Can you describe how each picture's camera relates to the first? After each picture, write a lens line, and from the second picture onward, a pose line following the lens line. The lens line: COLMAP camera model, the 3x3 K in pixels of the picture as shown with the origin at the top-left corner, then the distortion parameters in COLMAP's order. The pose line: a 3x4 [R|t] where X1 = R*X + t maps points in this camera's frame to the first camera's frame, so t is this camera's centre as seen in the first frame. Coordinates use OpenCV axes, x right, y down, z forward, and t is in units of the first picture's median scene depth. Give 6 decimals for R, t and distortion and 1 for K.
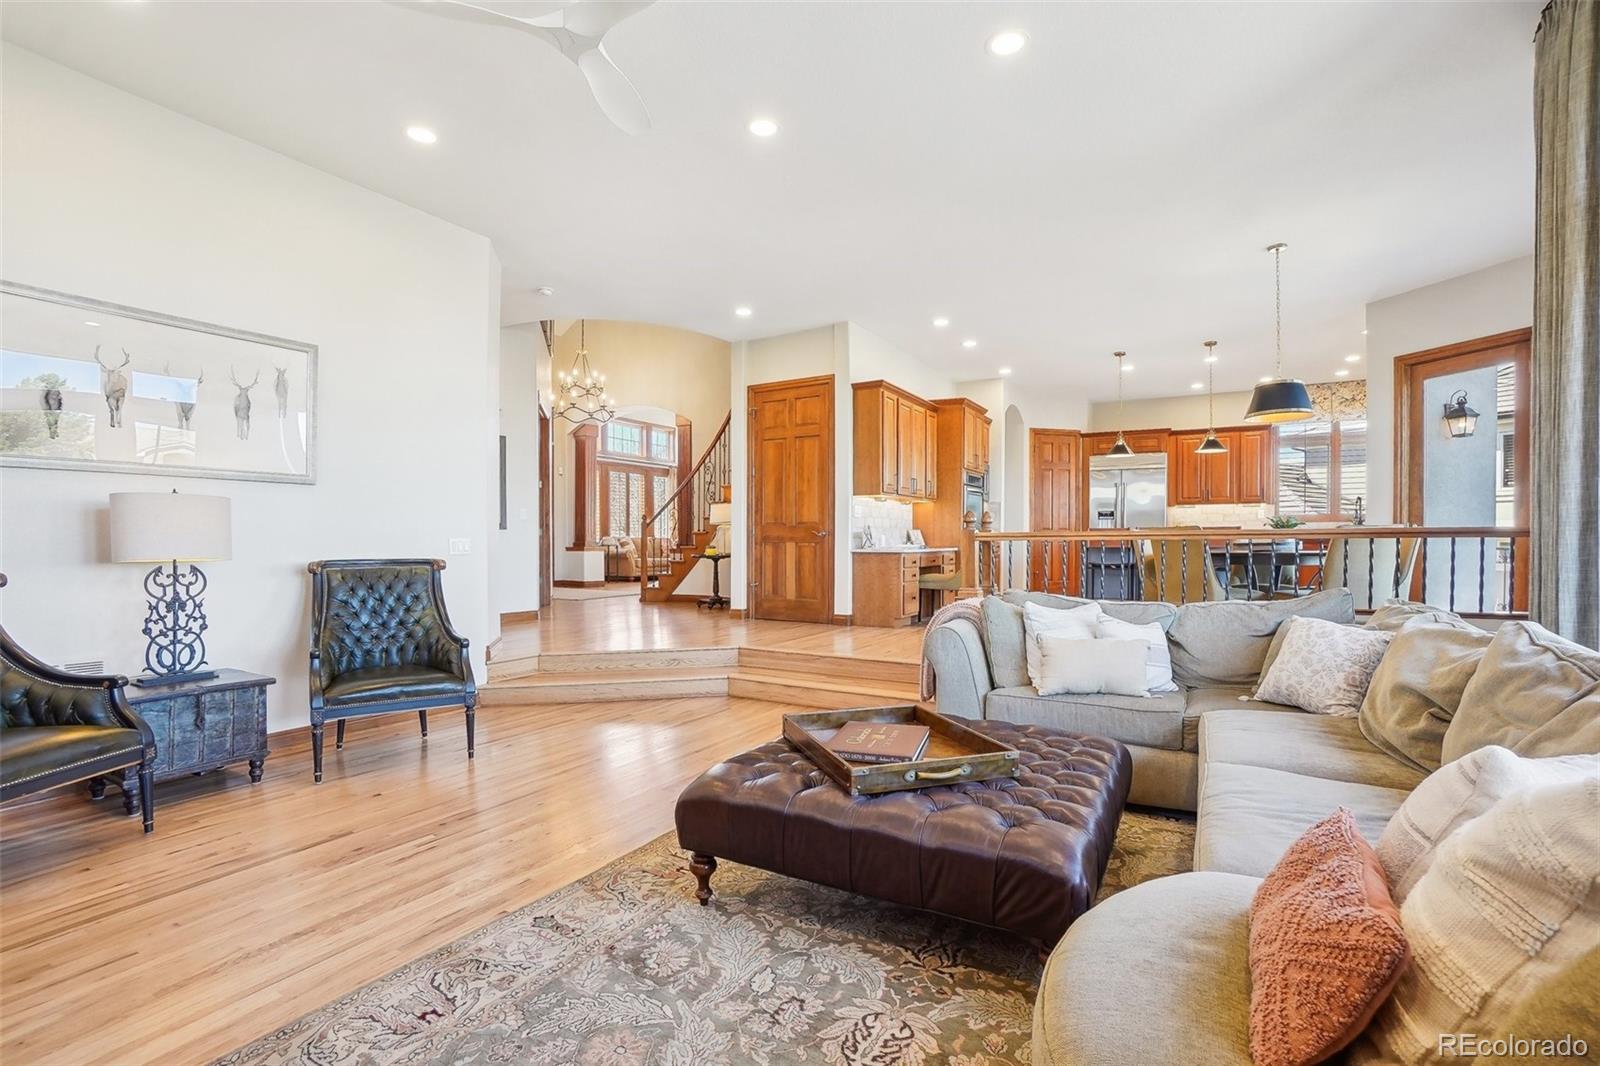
lens RADIAL K [[724.0, 0, 796.1], [0, 724.0, 546.3], [0, 0, 1]] dist [-0.050467, 0.001138]
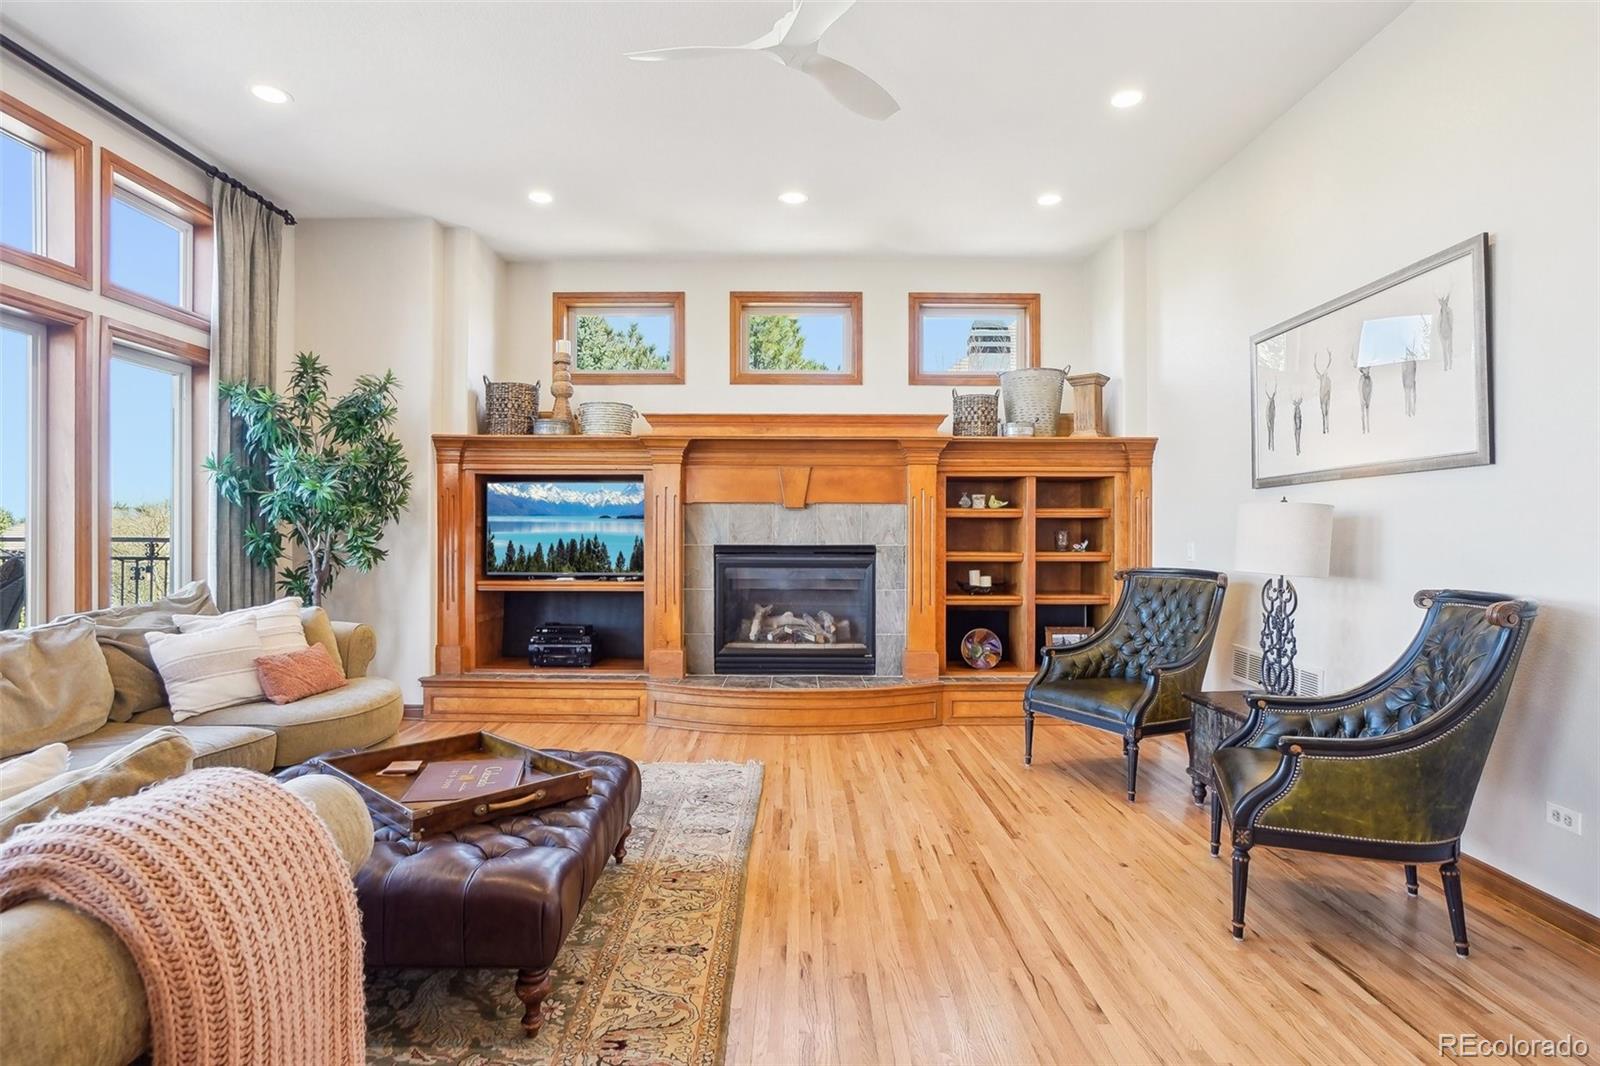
lens RADIAL K [[842.9, 0, 796.2], [0, 842.9, 536.6], [0, 0, 1]] dist [-0.034109, 0.014662]
pose [[-0.854585, 0.001558, -0.519309, 0.161119], [-0.005334, 0.999916, 0.011778, -0.026650], [0.519284, 0.012836, -0.854506, 1.099798]]
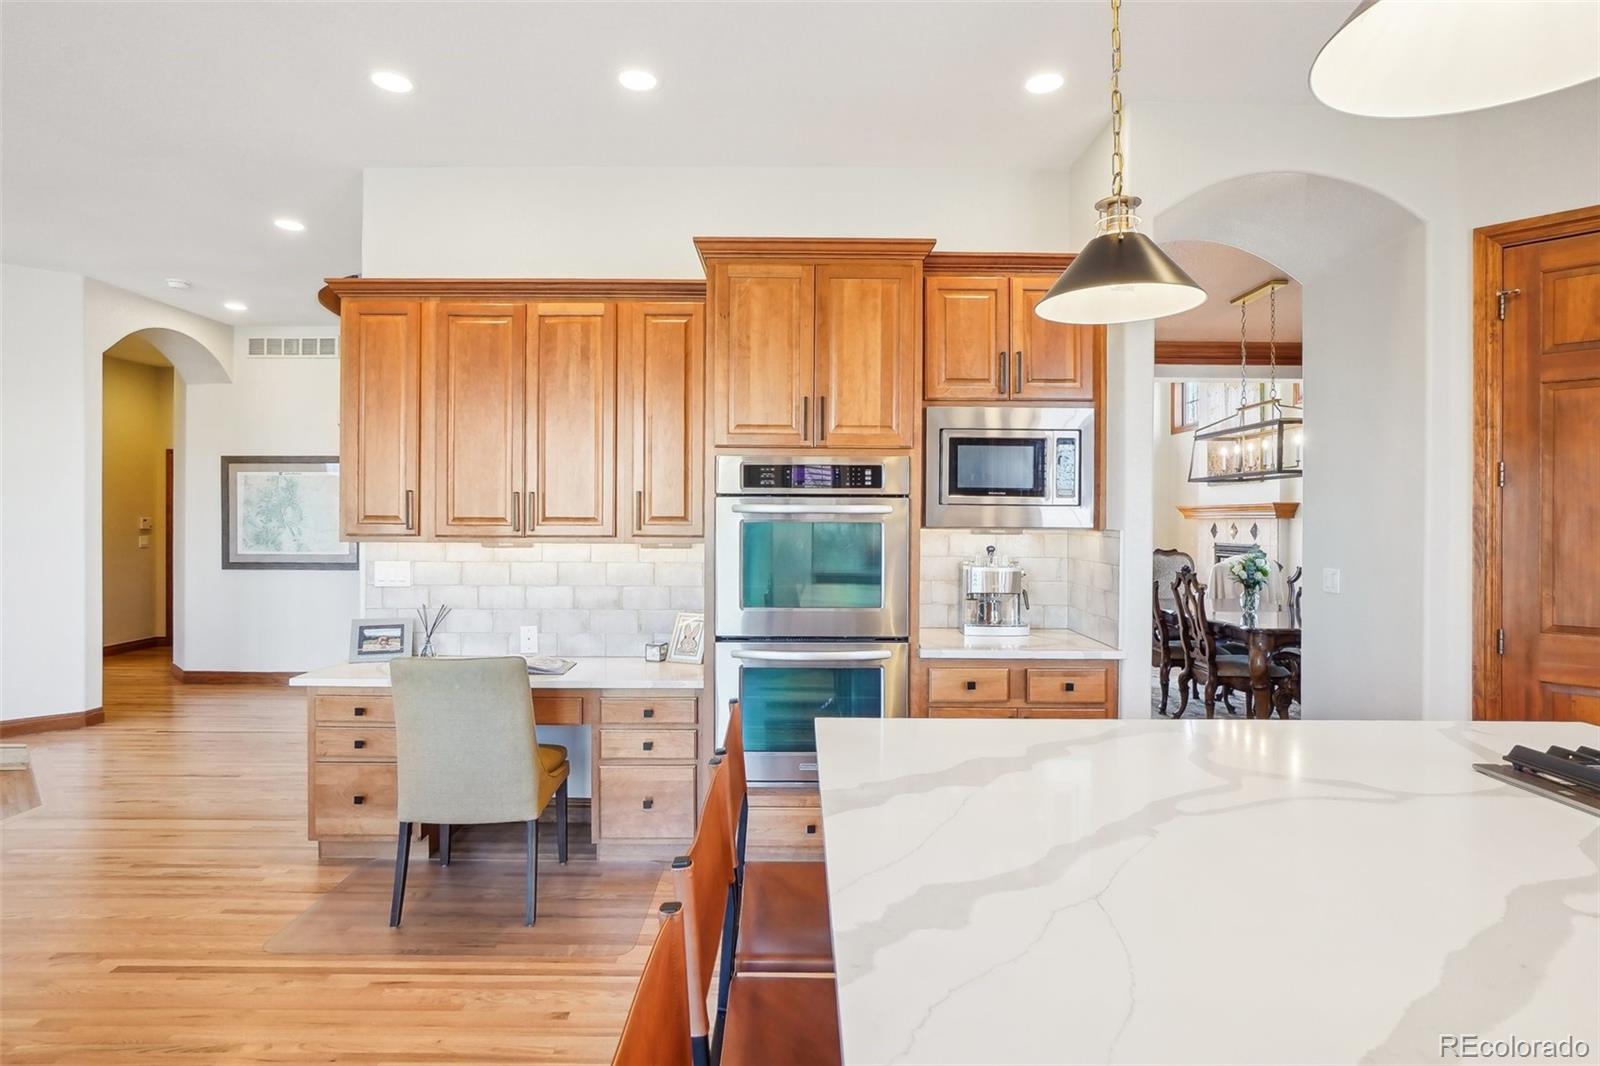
lens RADIAL K [[842.9, 0, 802.9], [0, 842.9, 525.7], [0, 0, 1]] dist [-0.034109, 0.014662]
pose [[0.517481, 0.007485, -0.855662, 0.997909], [-0.013810, 0.999905, 0.000395, -0.123426], [0.855583, 0.011612, 0.517535, 1.423095]]
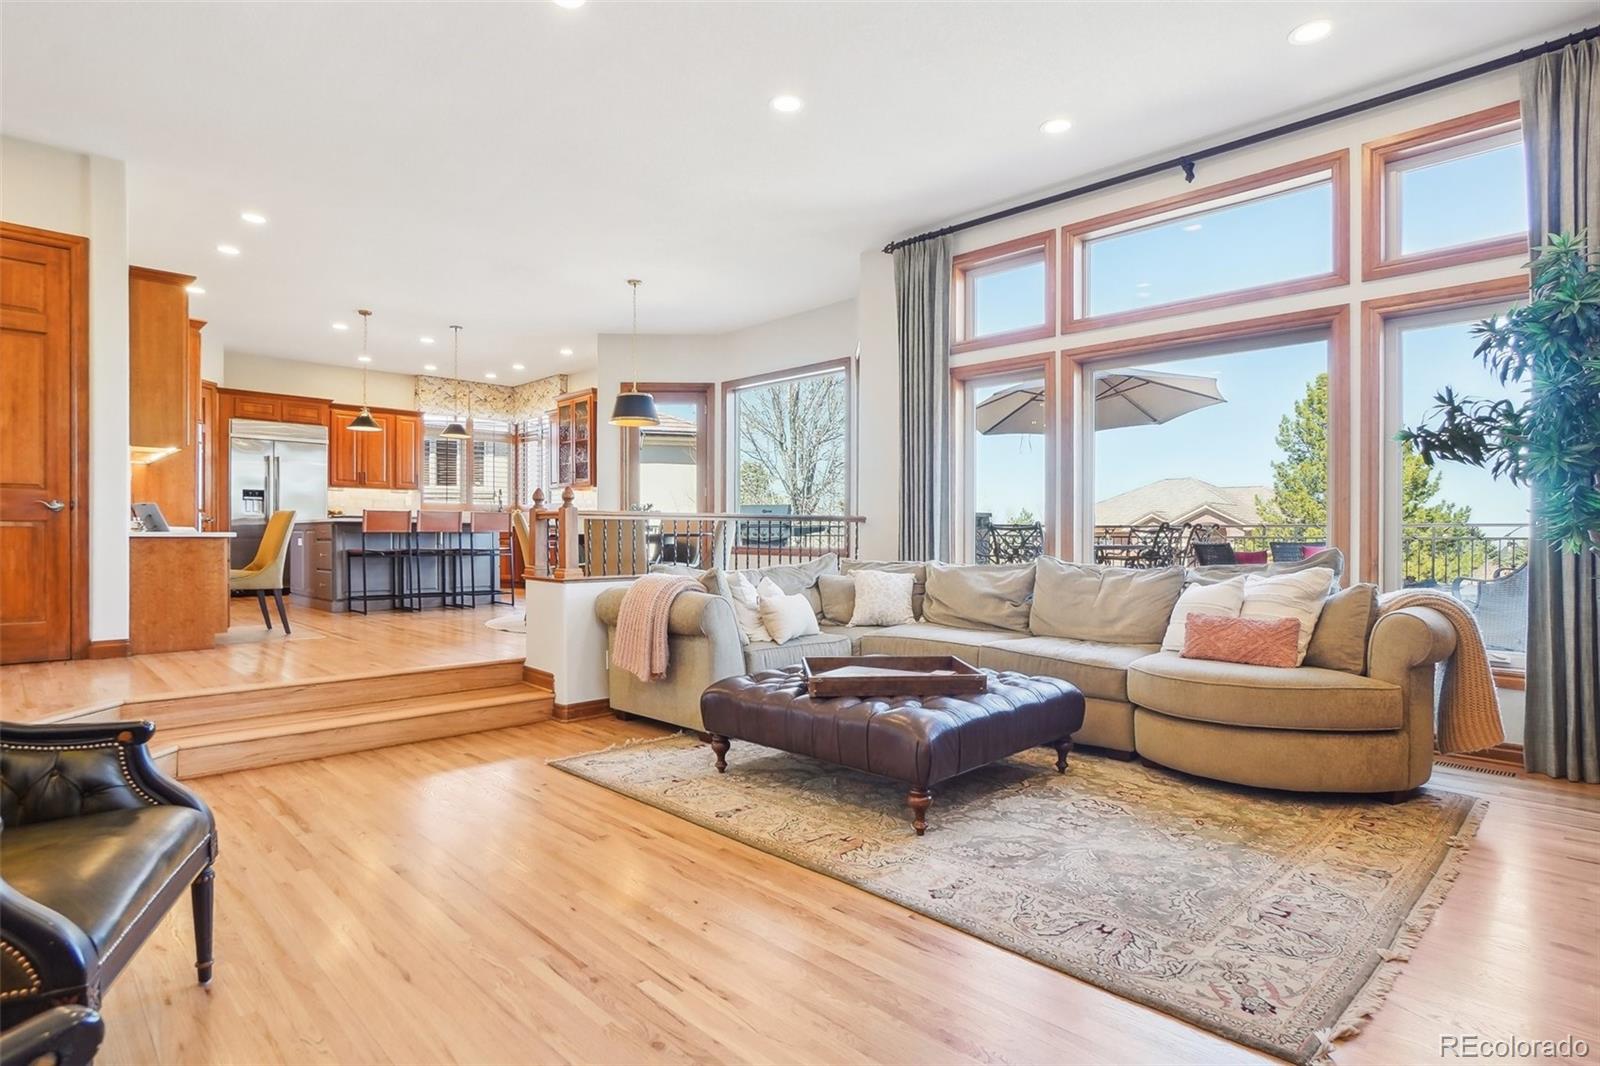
lens RADIAL K [[842.9, 0, 782.1], [0, 842.9, 536.1], [0, 0, 1]] dist [-0.034109, 0.014662]
pose [[0.263184, 0.001061, 0.964745, -0.684575], [0.004888, 0.999985, -0.002433, 0.017238], [-0.964733, 0.005356, 0.263175, 0.406308]]
